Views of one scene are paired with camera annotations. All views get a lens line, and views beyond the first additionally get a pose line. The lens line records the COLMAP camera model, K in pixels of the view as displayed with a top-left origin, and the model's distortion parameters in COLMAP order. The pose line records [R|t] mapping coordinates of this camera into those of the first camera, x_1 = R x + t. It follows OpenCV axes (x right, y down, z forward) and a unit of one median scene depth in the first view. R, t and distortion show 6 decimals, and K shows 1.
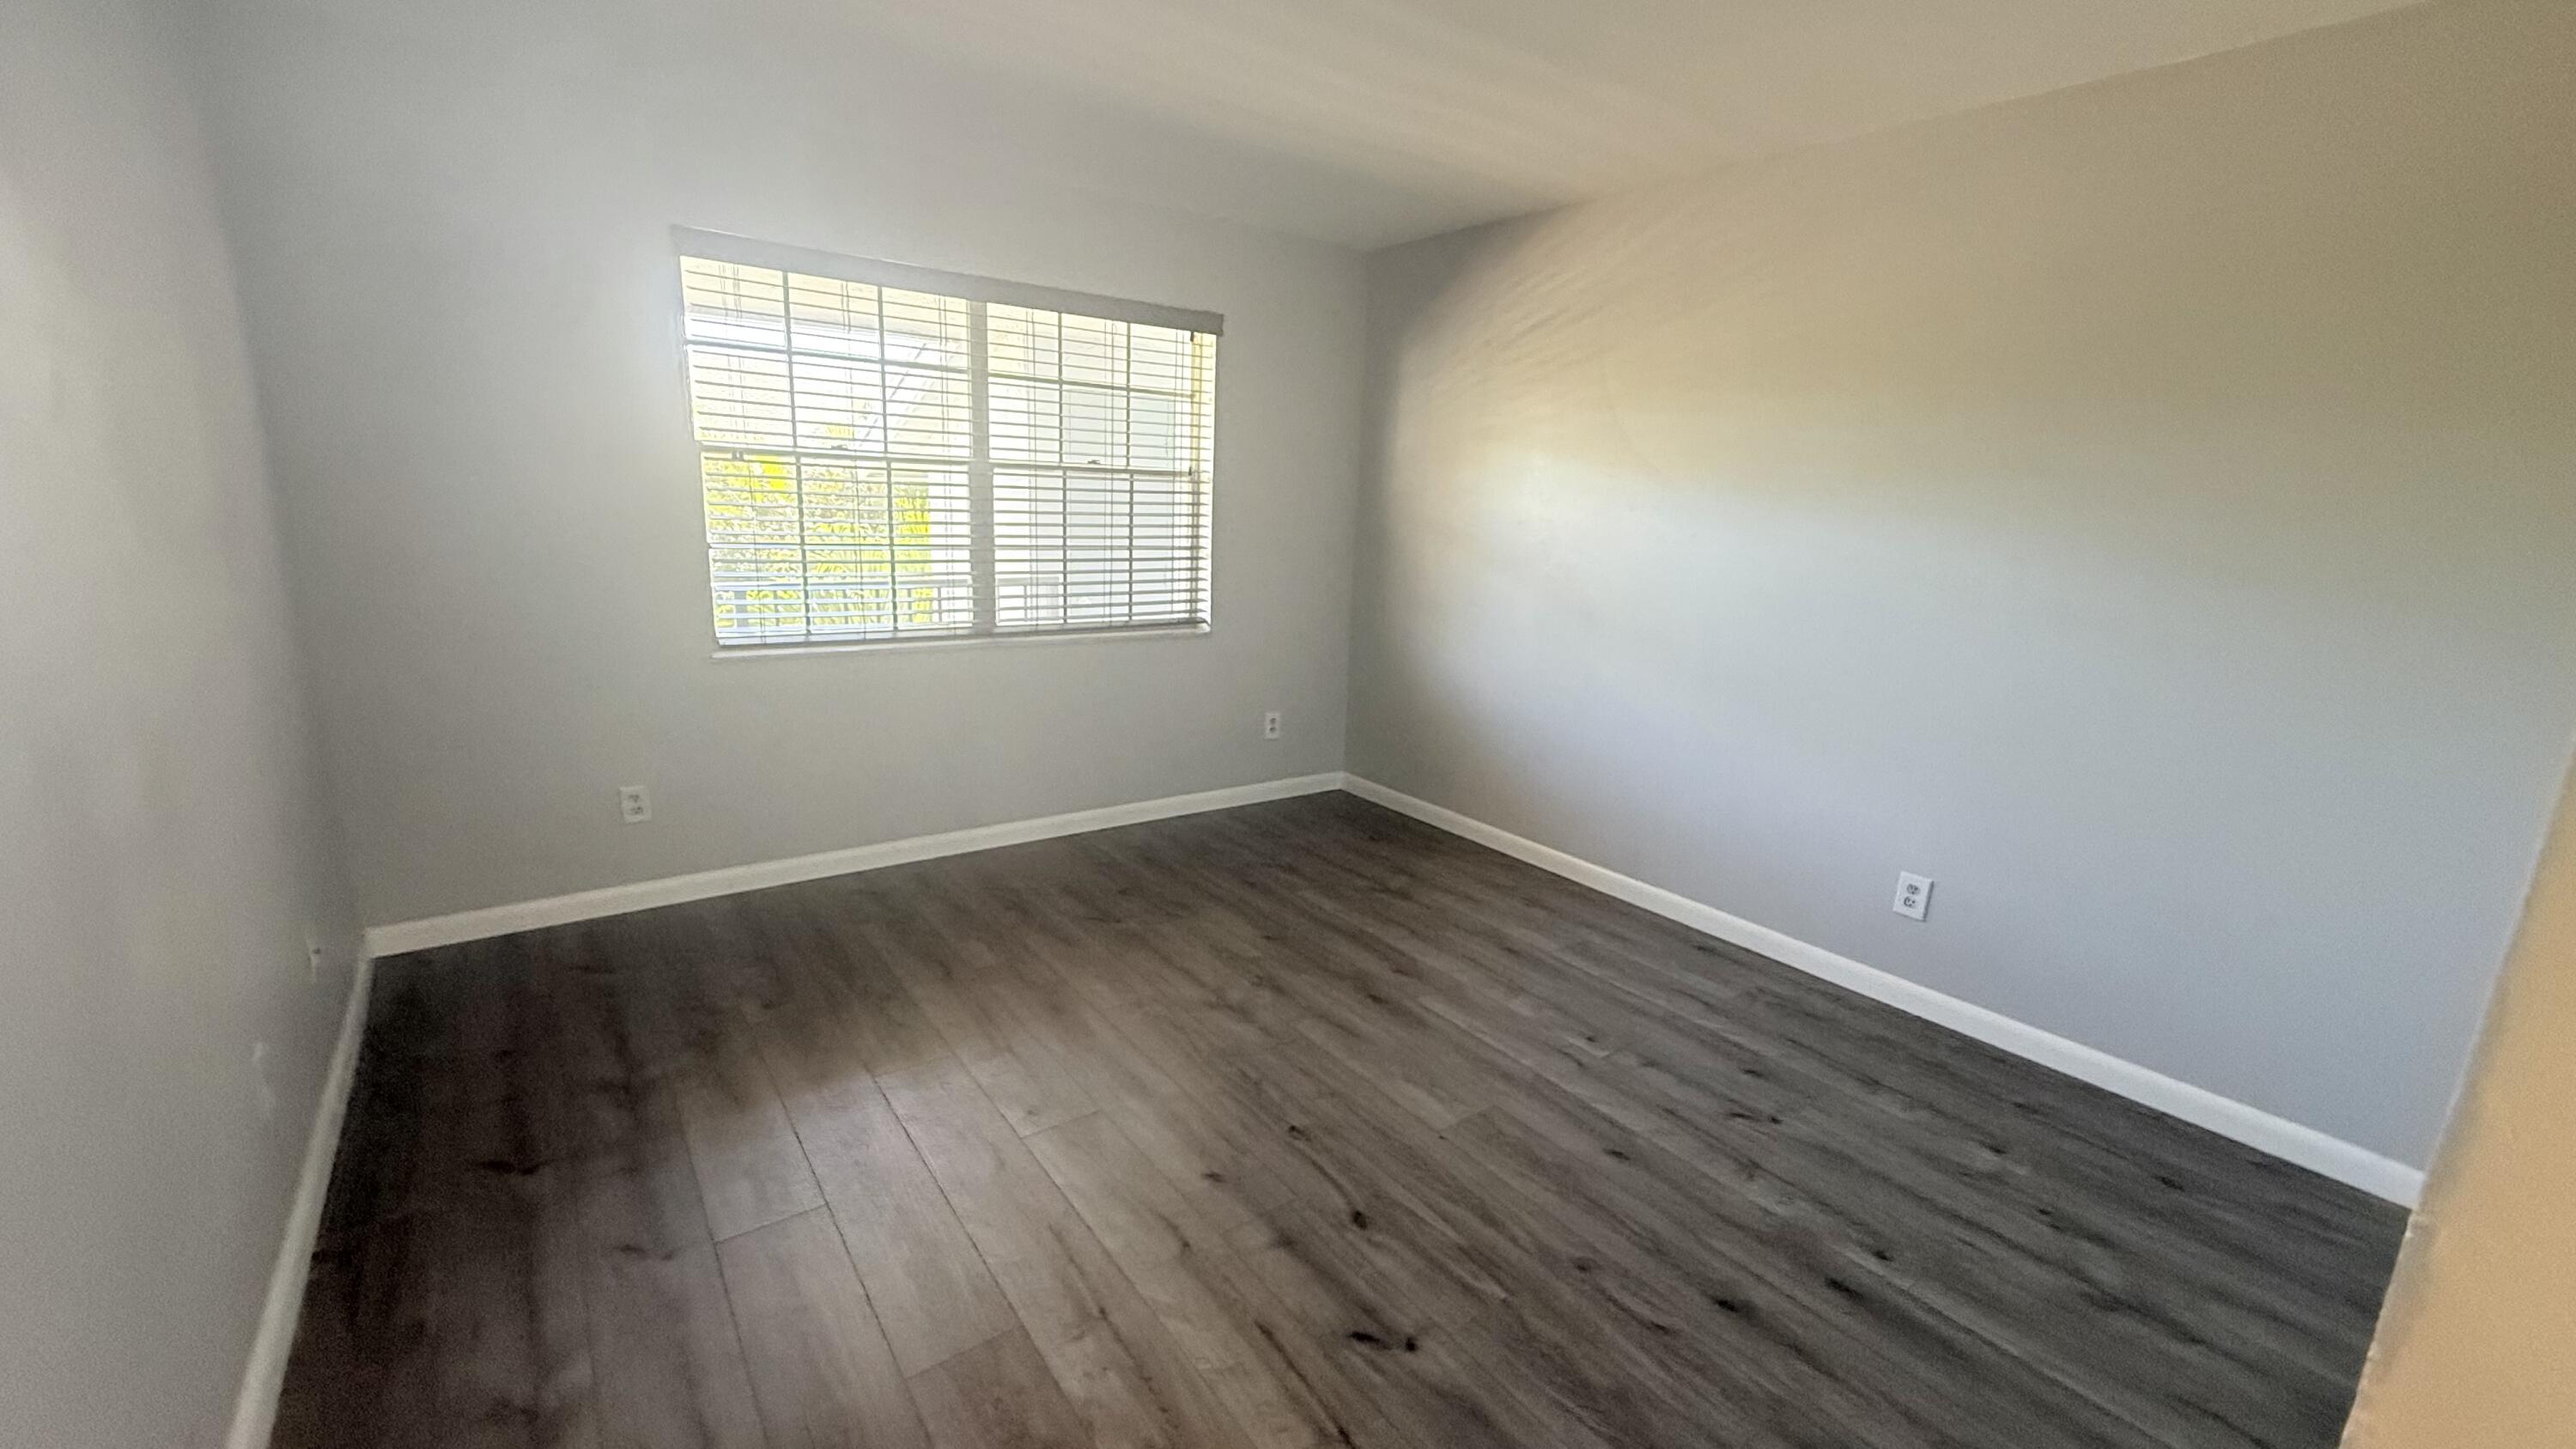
lens RADIAL K [[1025.1, 0, 1288.0], [0, 1025.1, 724.5], [0, 0, 1]] dist [0.001850, 0.000062]
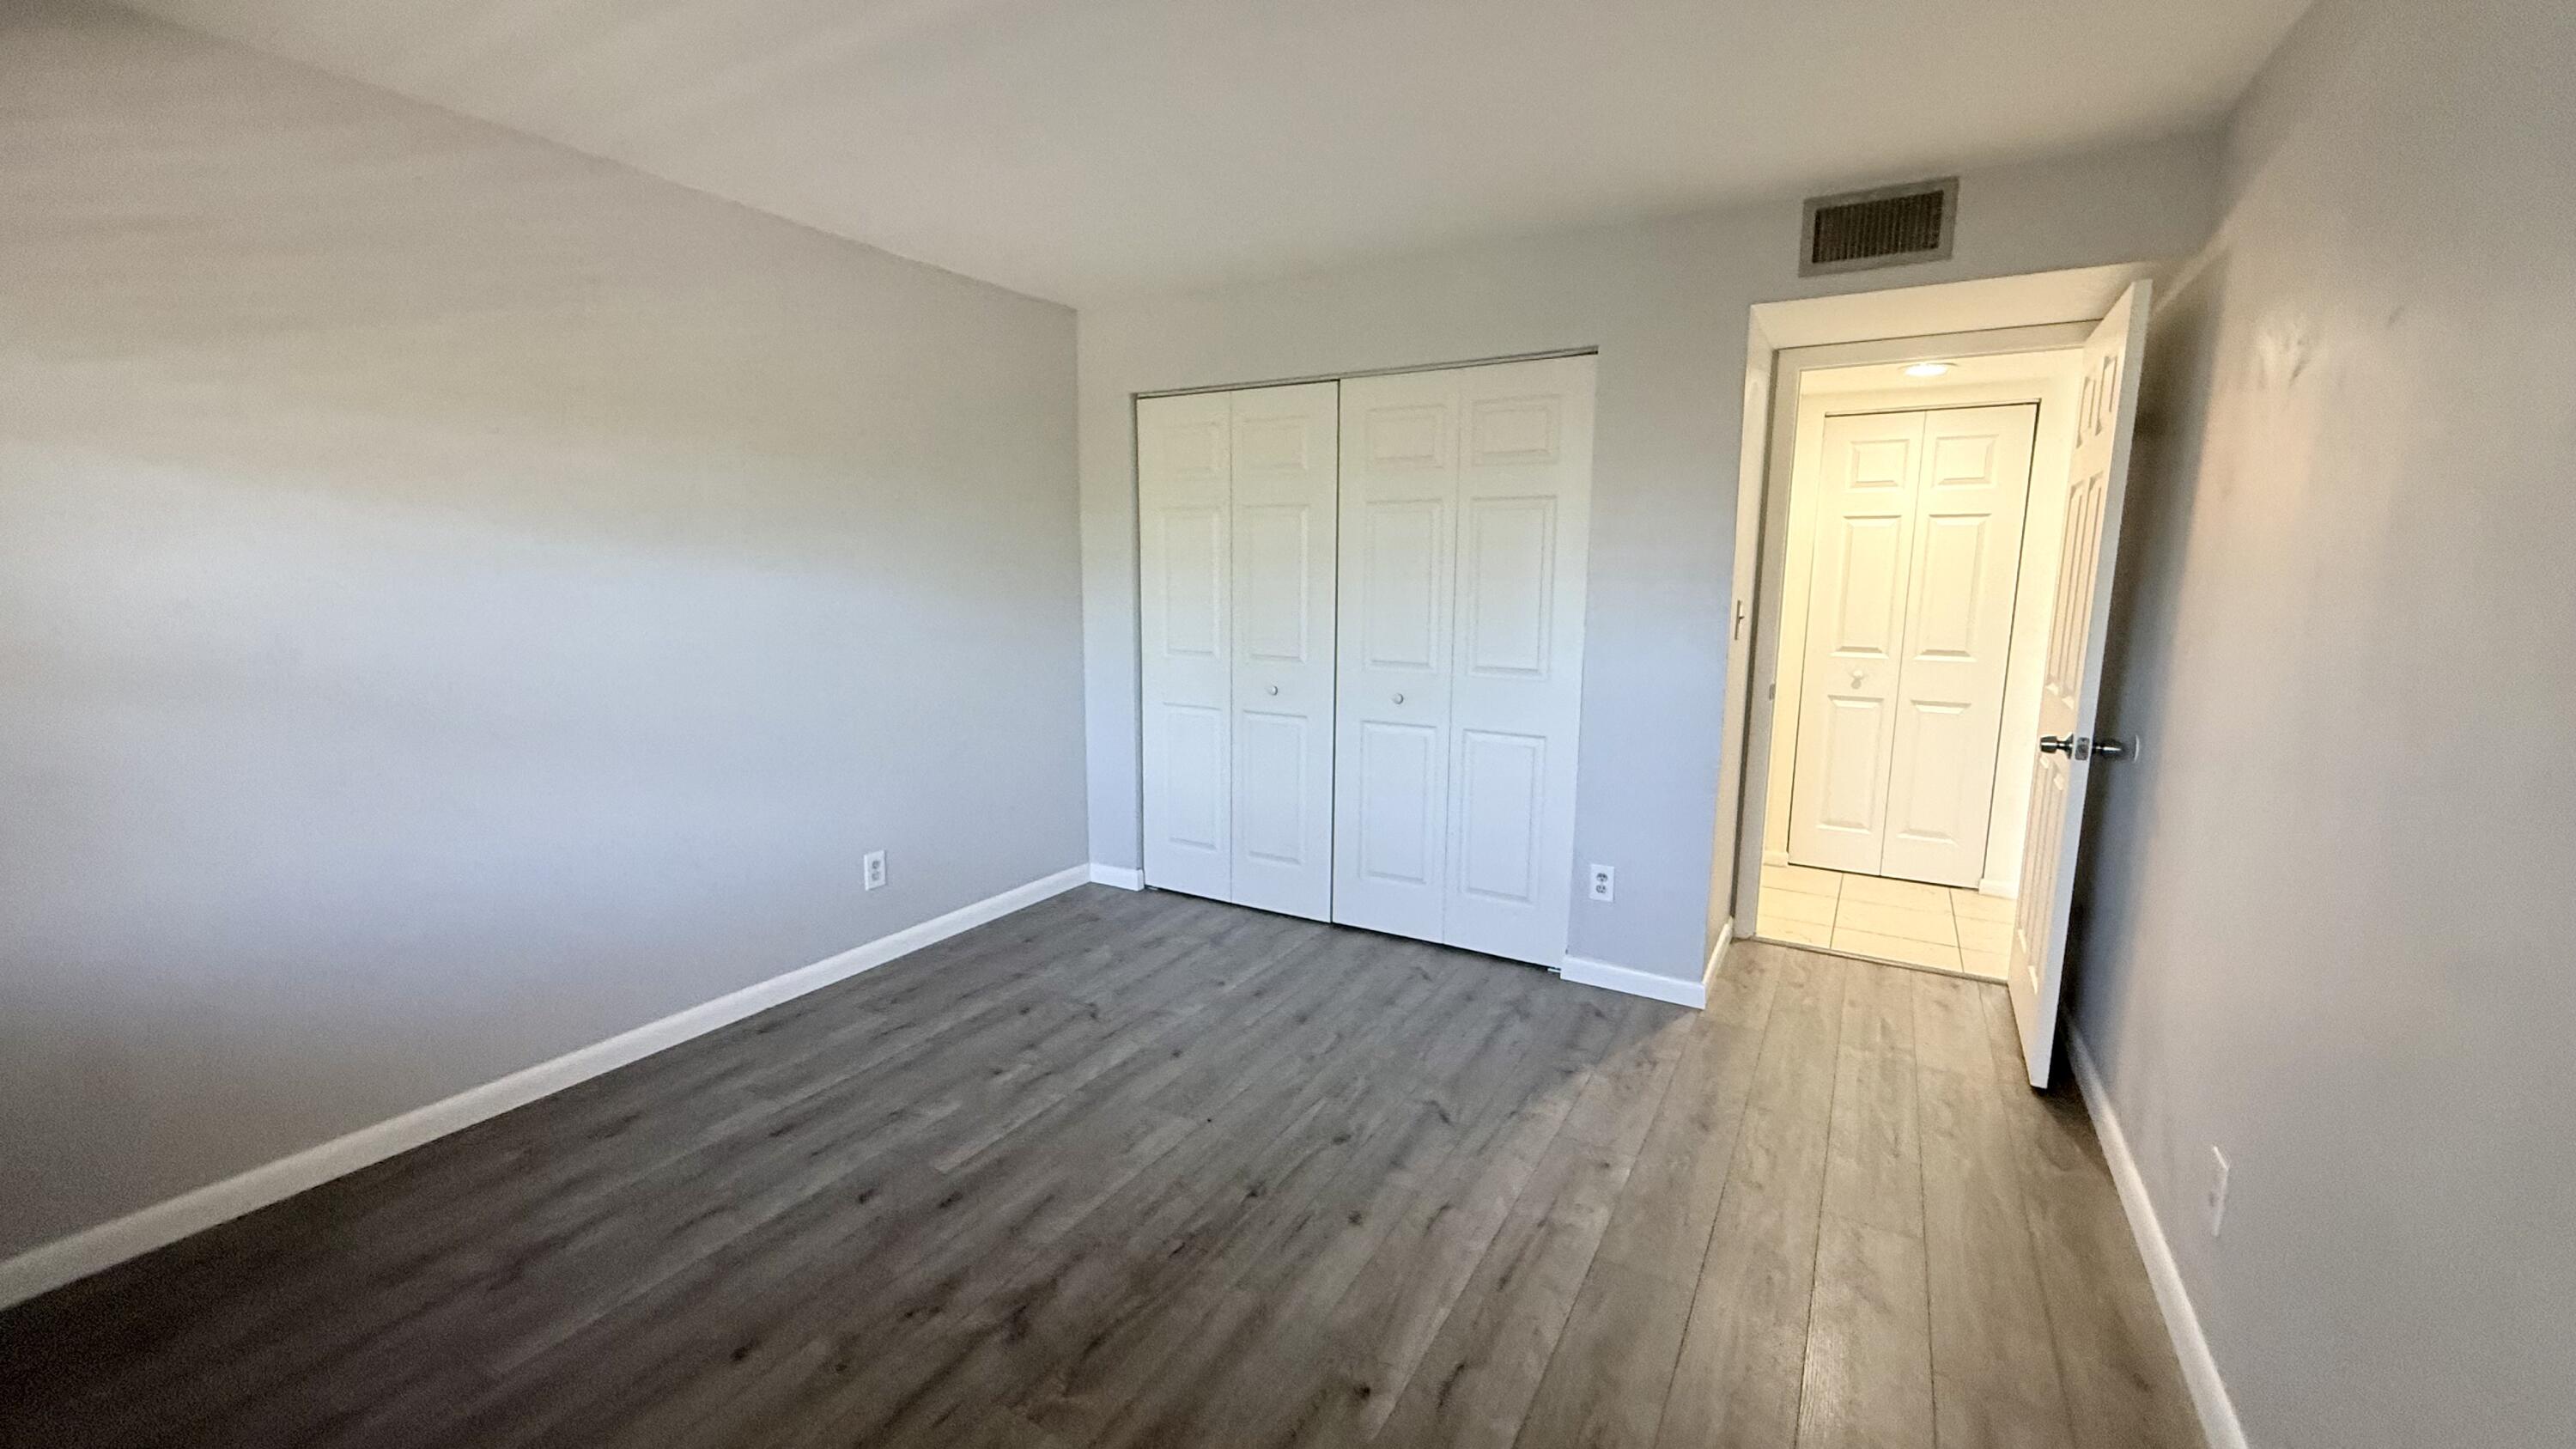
lens RADIAL K [[1025.1, 0, 1288.0], [0, 1025.1, 724.5], [0, 0, 1]] dist [0.001850, 0.000062]
pose [[-0.391810, -0.188125, 0.900608, -0.652783], [0.180515, 0.944127, 0.275749, -0.245887], [-0.902164, 0.270615, -0.335959, 0.934625]]
